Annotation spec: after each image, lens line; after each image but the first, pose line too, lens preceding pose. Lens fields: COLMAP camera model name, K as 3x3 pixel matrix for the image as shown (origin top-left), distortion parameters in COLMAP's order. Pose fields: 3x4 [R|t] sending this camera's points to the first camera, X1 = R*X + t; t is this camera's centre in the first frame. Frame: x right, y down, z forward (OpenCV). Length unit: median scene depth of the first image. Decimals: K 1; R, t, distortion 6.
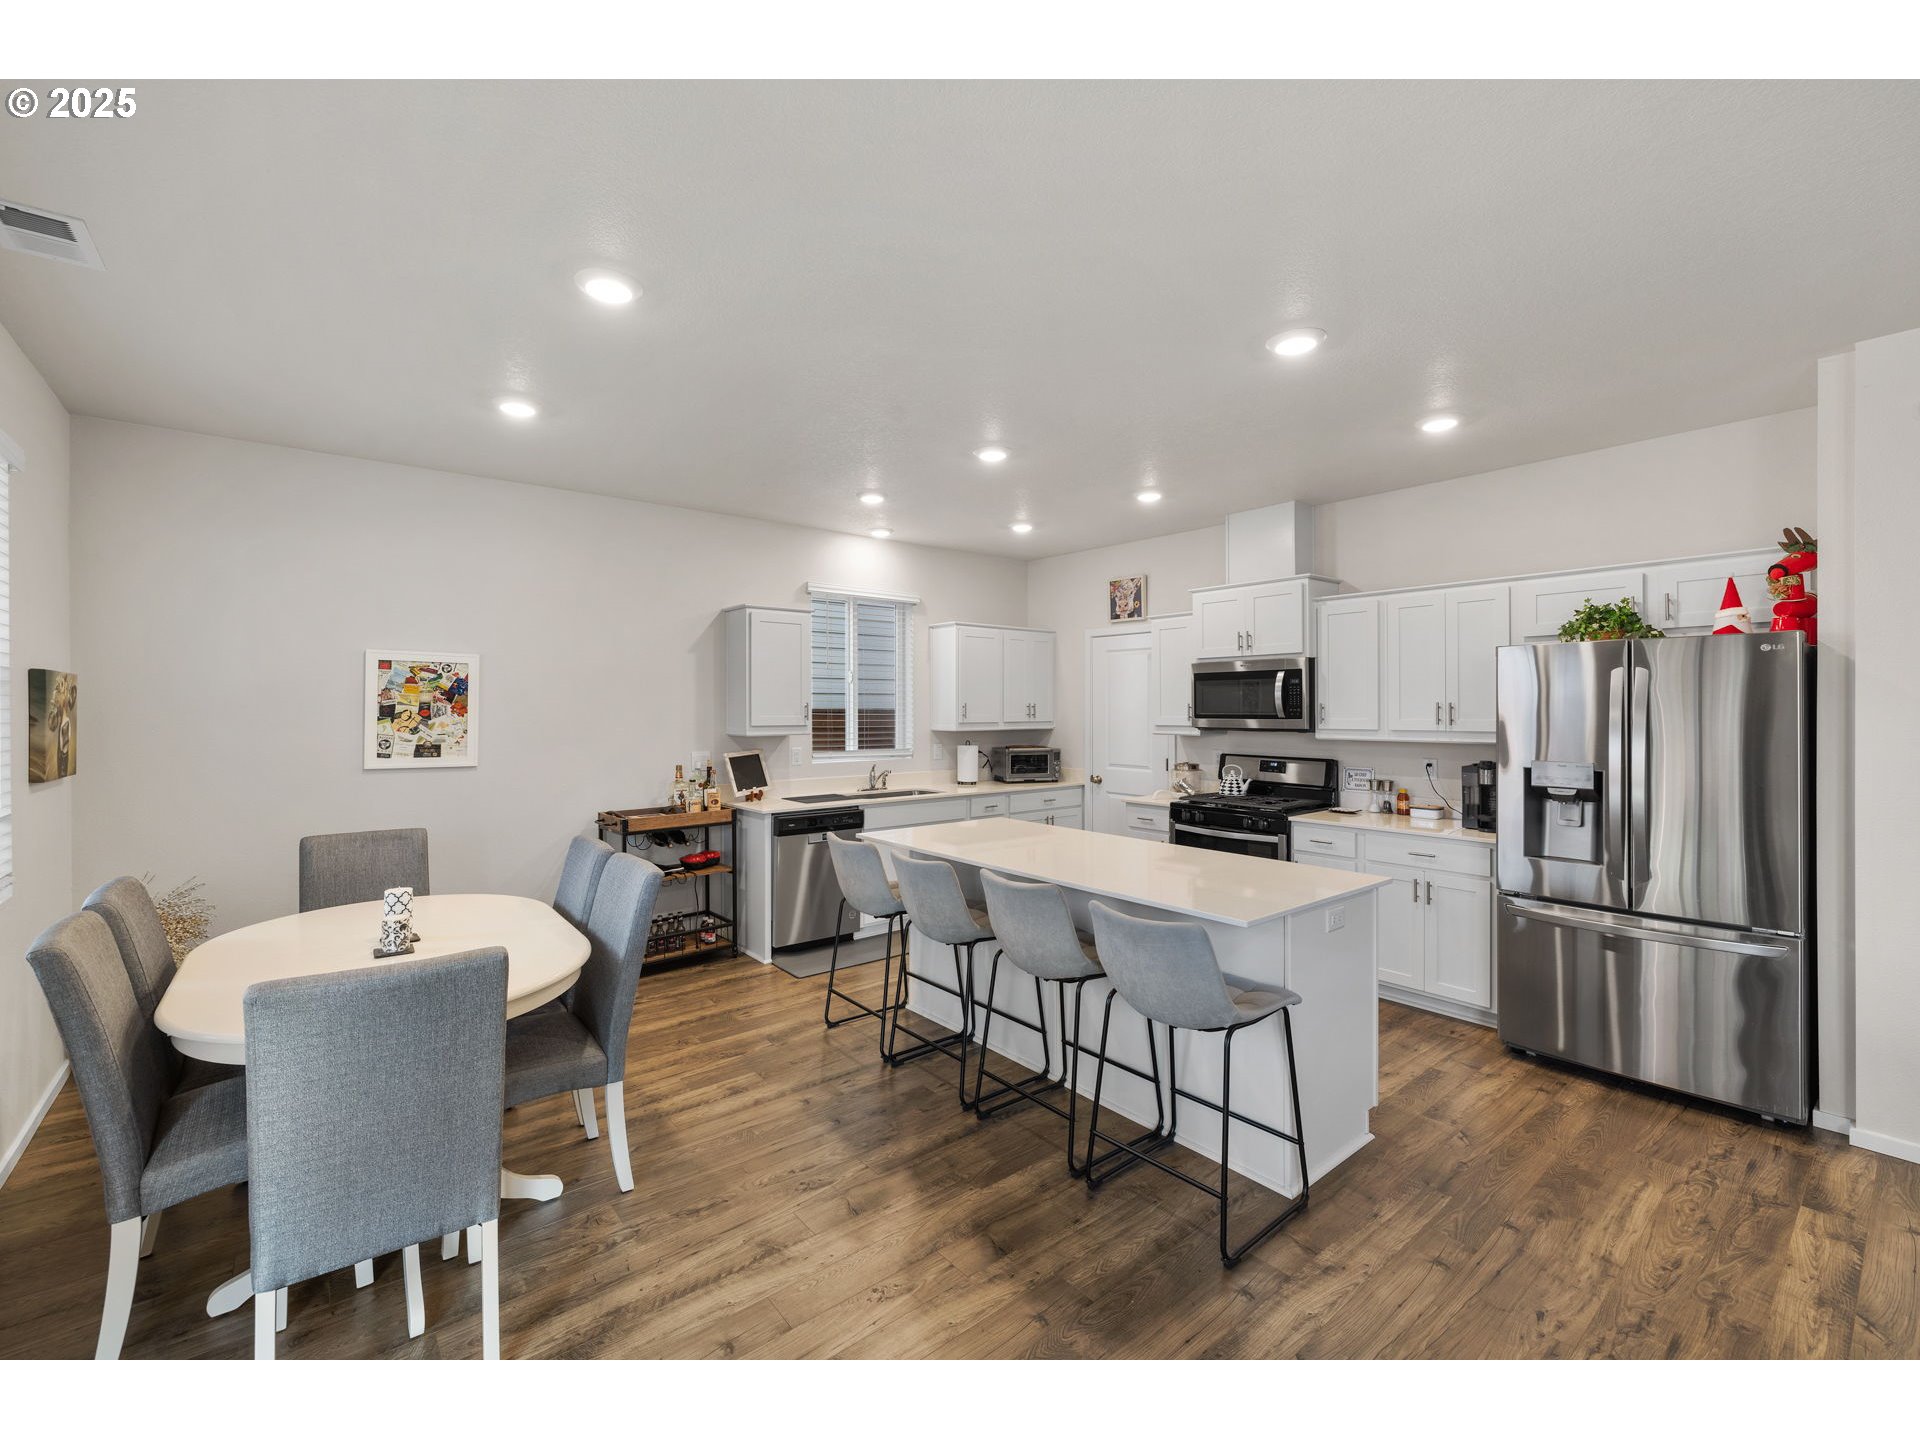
lens RADIAL K [[800.0, 0, 946.8], [0, 800.0, 711.6], [0, 0, 1]] dist [-0.001942, 0.000717]
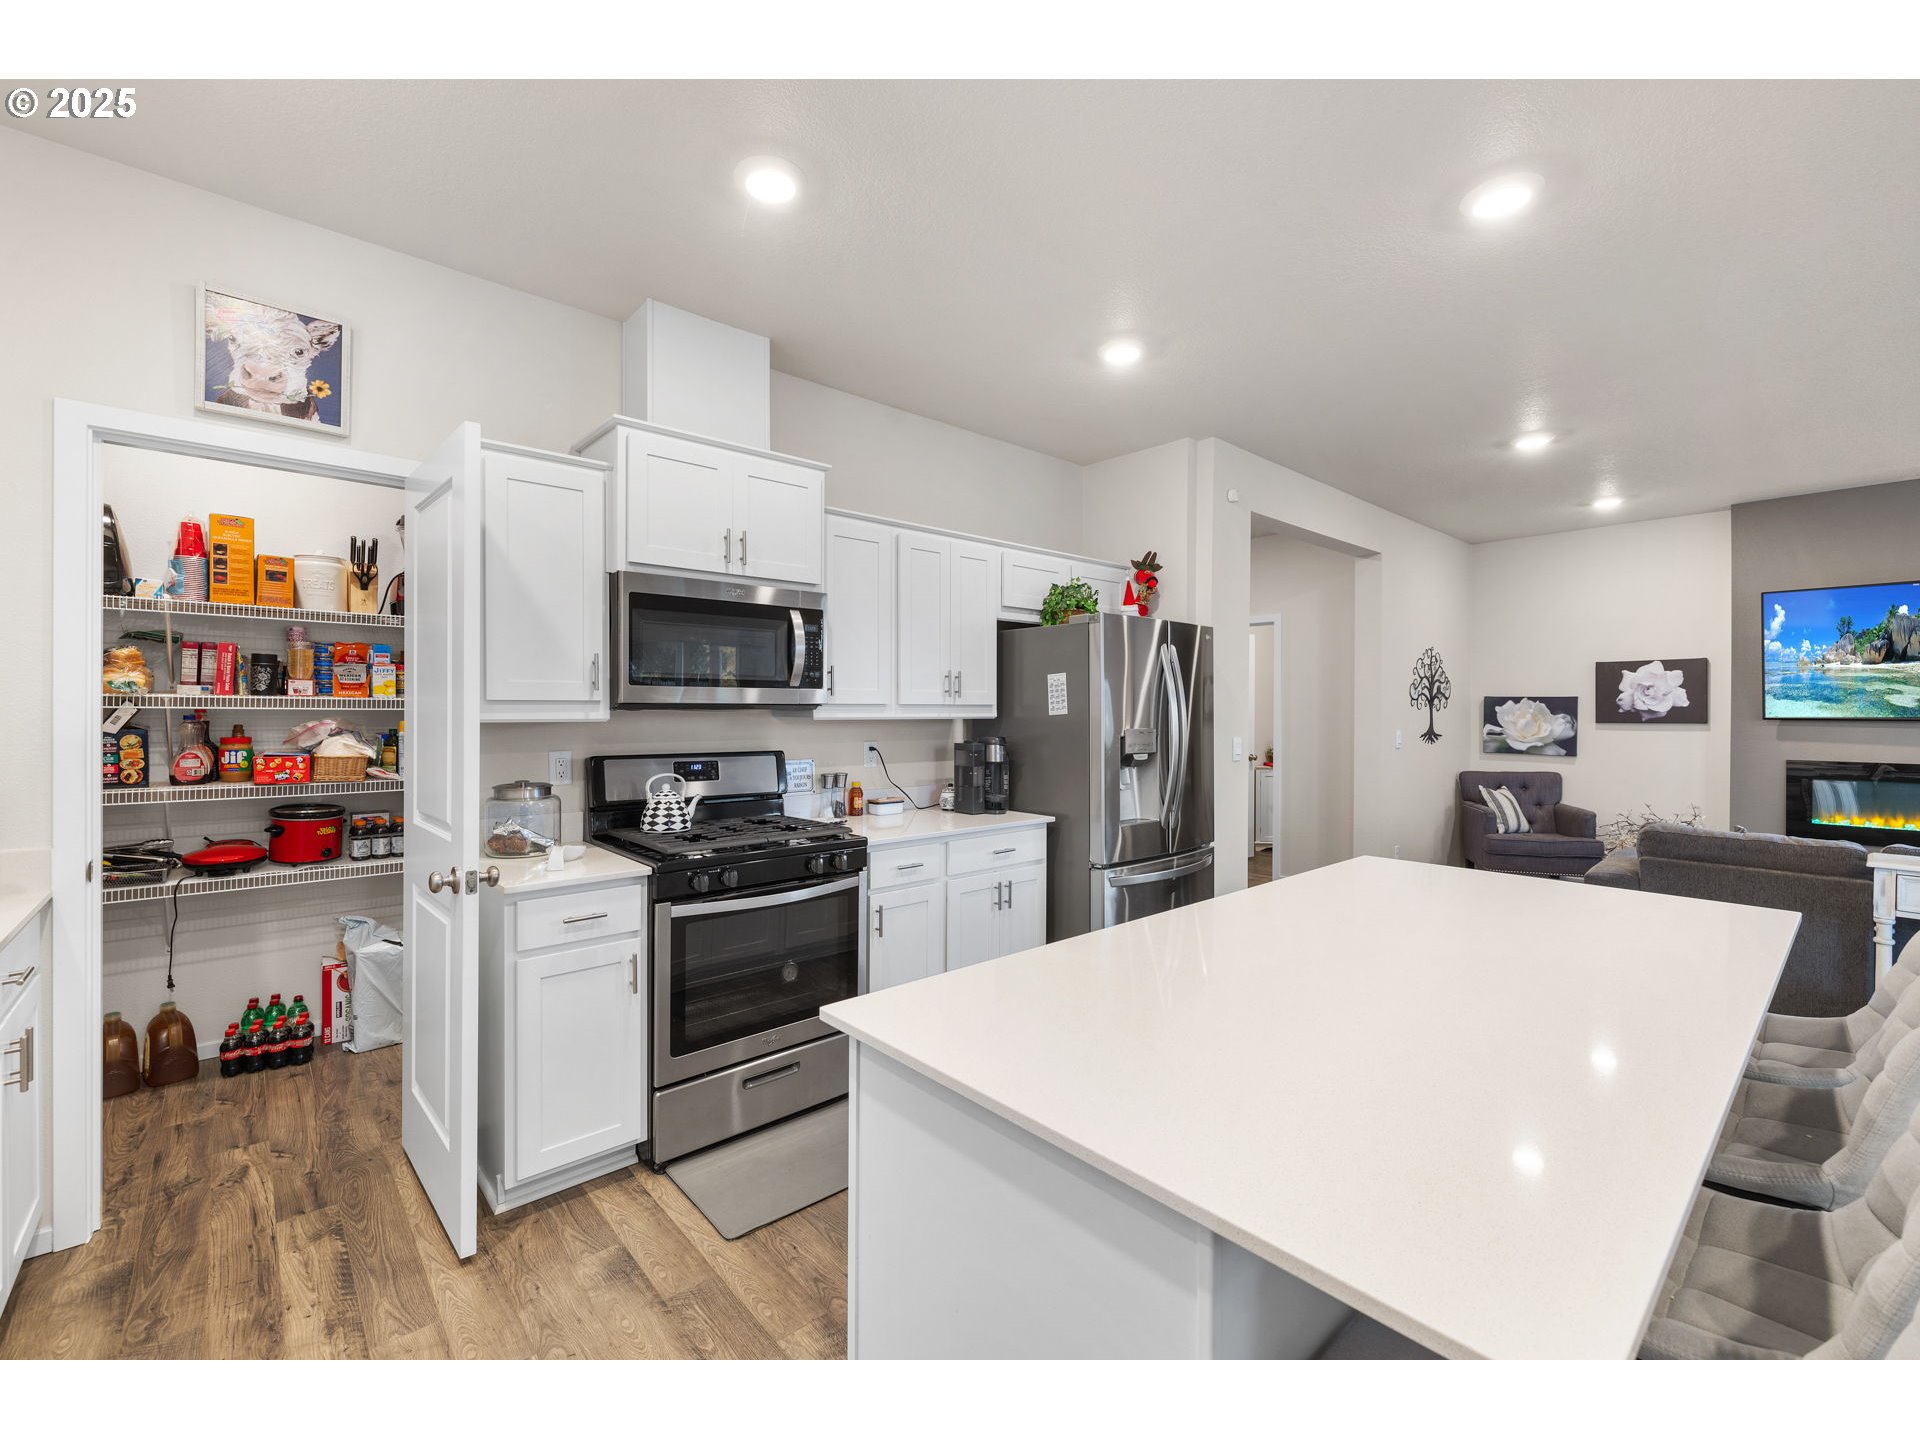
lens RADIAL K [[800.0, 0, 932.4], [0, 800.0, 715.2], [0, 0, 1]] dist [-0.001942, 0.000717]
pose [[-0.026593, -0.007655, 0.999617, -0.190669], [-0.000389, 0.999971, 0.007647, 0.024213], [-0.999646, -0.000185, -0.026595, 0.873247]]
